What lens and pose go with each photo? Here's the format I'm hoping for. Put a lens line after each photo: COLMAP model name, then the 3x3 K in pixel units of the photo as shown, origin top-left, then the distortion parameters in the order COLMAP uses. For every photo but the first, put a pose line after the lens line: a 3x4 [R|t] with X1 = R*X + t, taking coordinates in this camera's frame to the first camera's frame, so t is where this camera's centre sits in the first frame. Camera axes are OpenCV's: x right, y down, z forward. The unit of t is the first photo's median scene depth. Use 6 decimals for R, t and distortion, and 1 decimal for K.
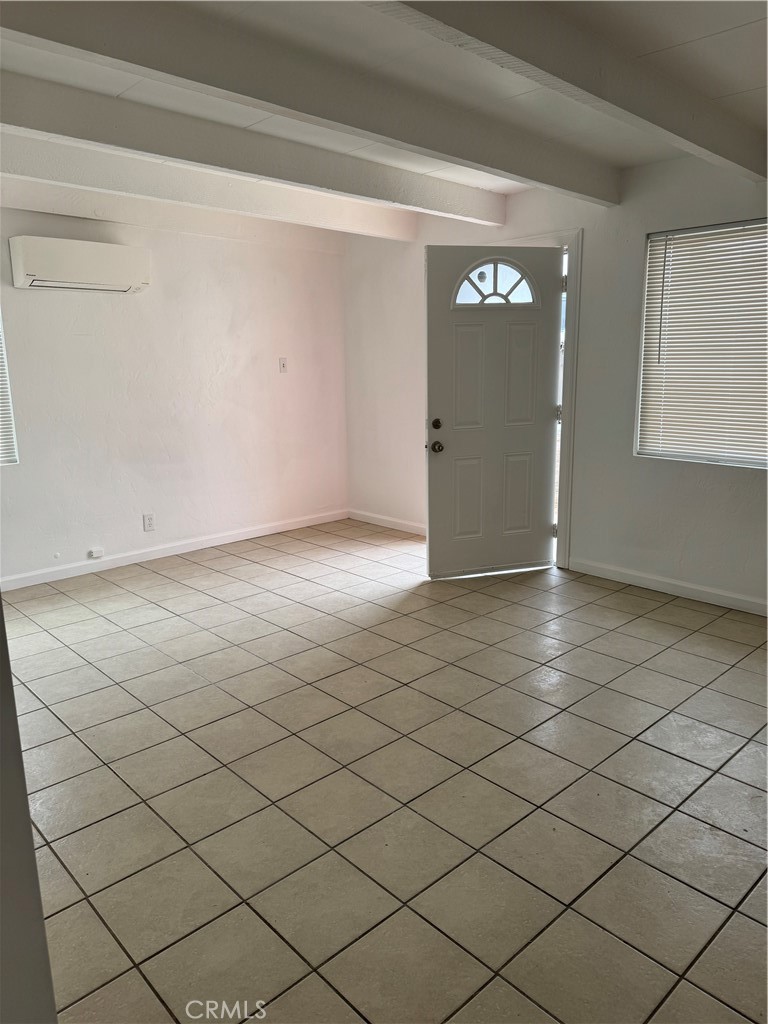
lens RADIAL K [[720.2, 0, 385.1], [0, 720.2, 513.6], [0, 0, 1]] dist [0.013320, -0.000287]
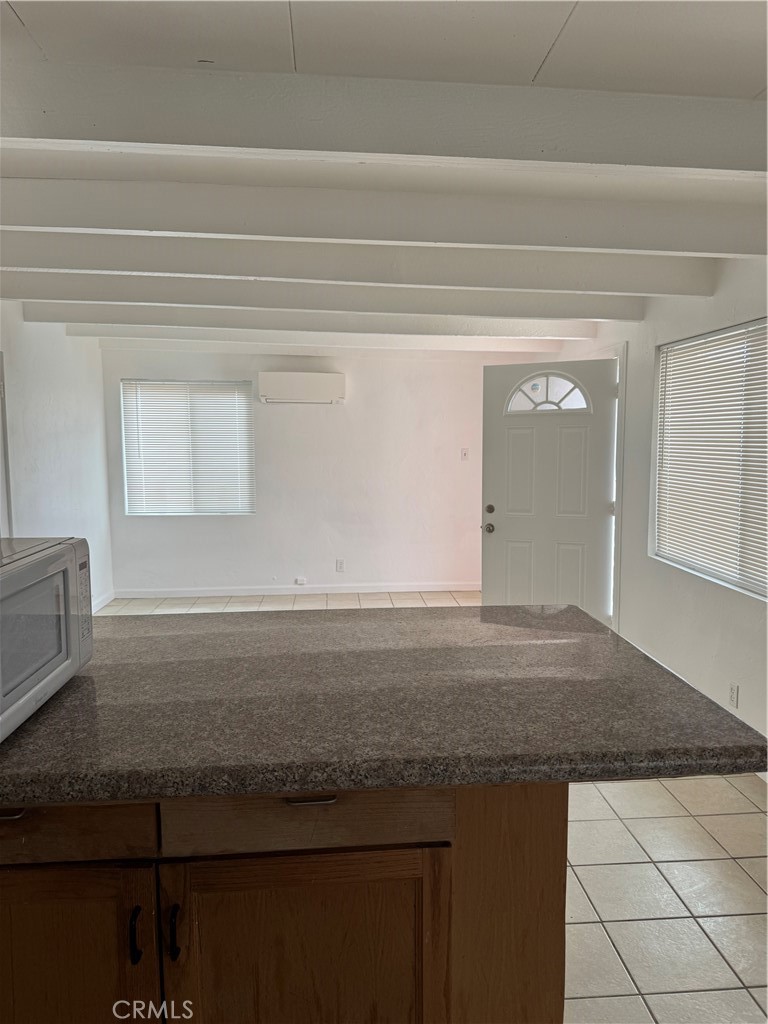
lens RADIAL K [[720.2, 0, 385.8], [0, 720.2, 510.1], [0, 0, 1]] dist [0.013320, -0.000287]
pose [[0.777906, 0.078672, -0.623436, 0.680381], [-0.144412, 0.987959, -0.055522, -0.032588], [0.611561, 0.133223, 0.779901, -0.030249]]
